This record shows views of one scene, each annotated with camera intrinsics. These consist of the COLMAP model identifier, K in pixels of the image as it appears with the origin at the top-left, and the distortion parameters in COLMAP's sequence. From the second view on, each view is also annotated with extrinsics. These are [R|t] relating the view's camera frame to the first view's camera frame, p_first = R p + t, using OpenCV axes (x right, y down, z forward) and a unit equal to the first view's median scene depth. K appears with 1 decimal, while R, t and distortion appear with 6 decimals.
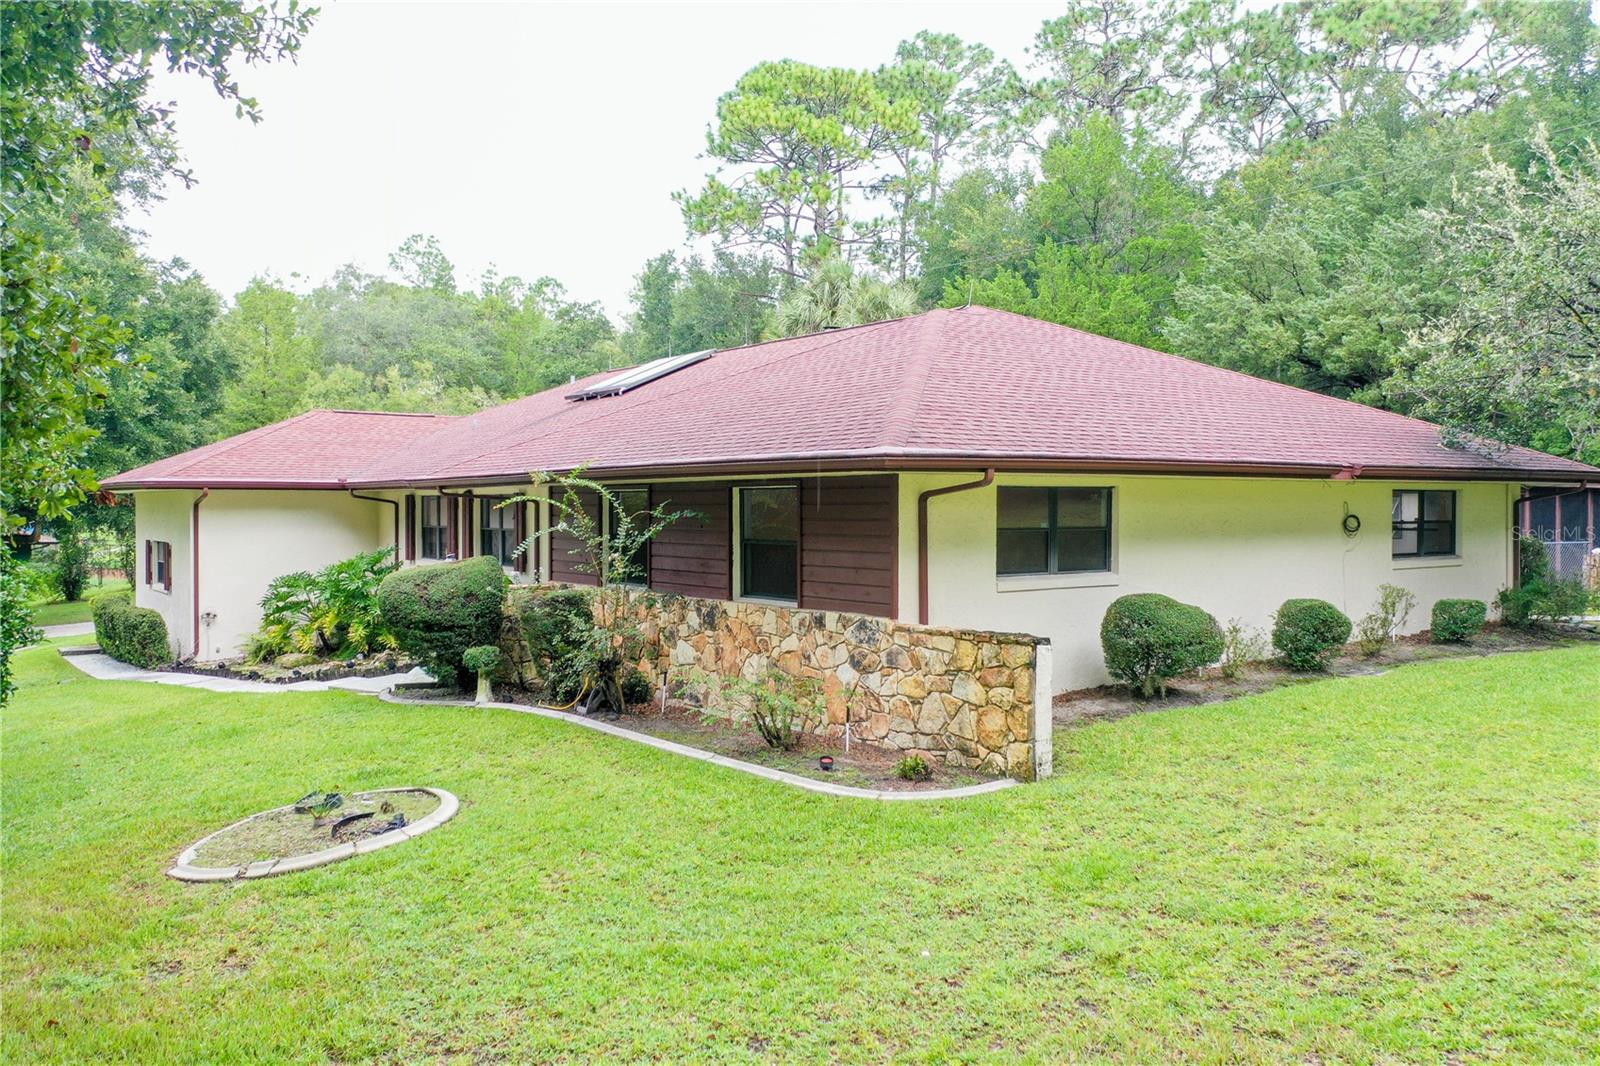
lens RADIAL K [[1281.4, 0, 801.5], [0, 1281.4, 565.1], [0, 0, 1]] dist [0.004427, 0.002836]
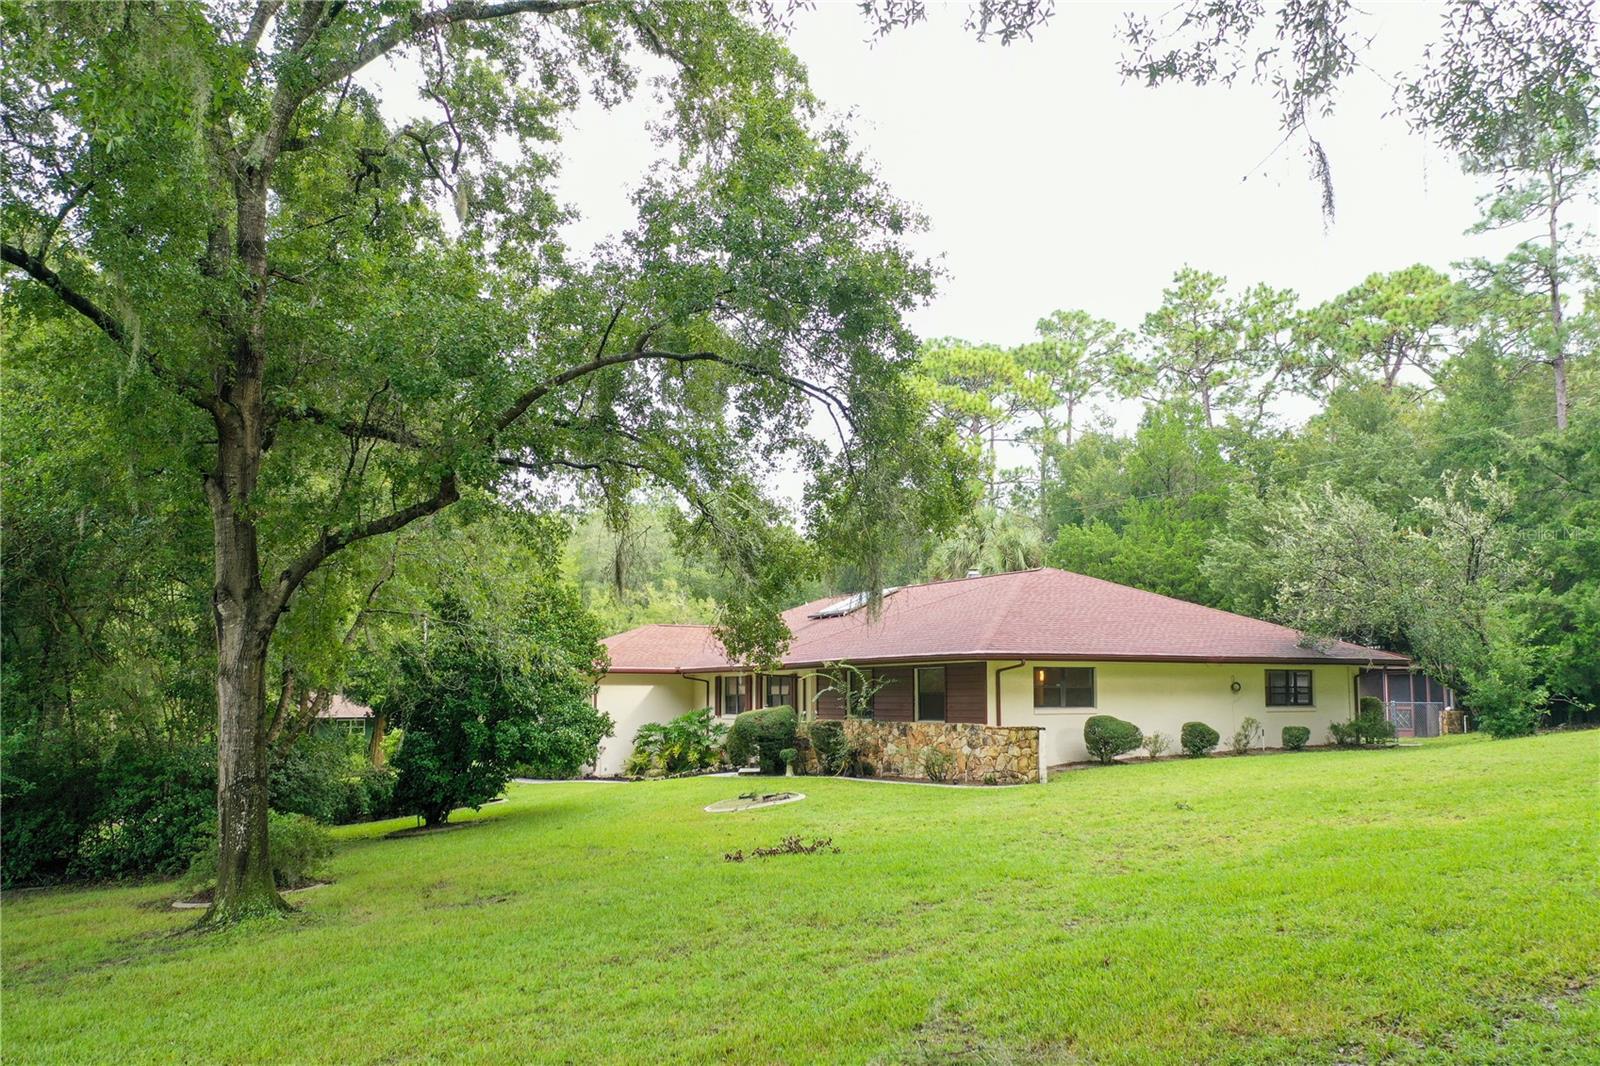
lens RADIAL K [[1281.4, 0, 801.5], [0, 1281.4, 565.1], [0, 0, 1]] dist [0.004427, 0.002836]
pose [[0.991248, -0.014014, -0.131268, 0.037057], [-0.005729, 0.988846, -0.148833, 0.076589], [0.131890, 0.148282, 0.980111, -0.994722]]
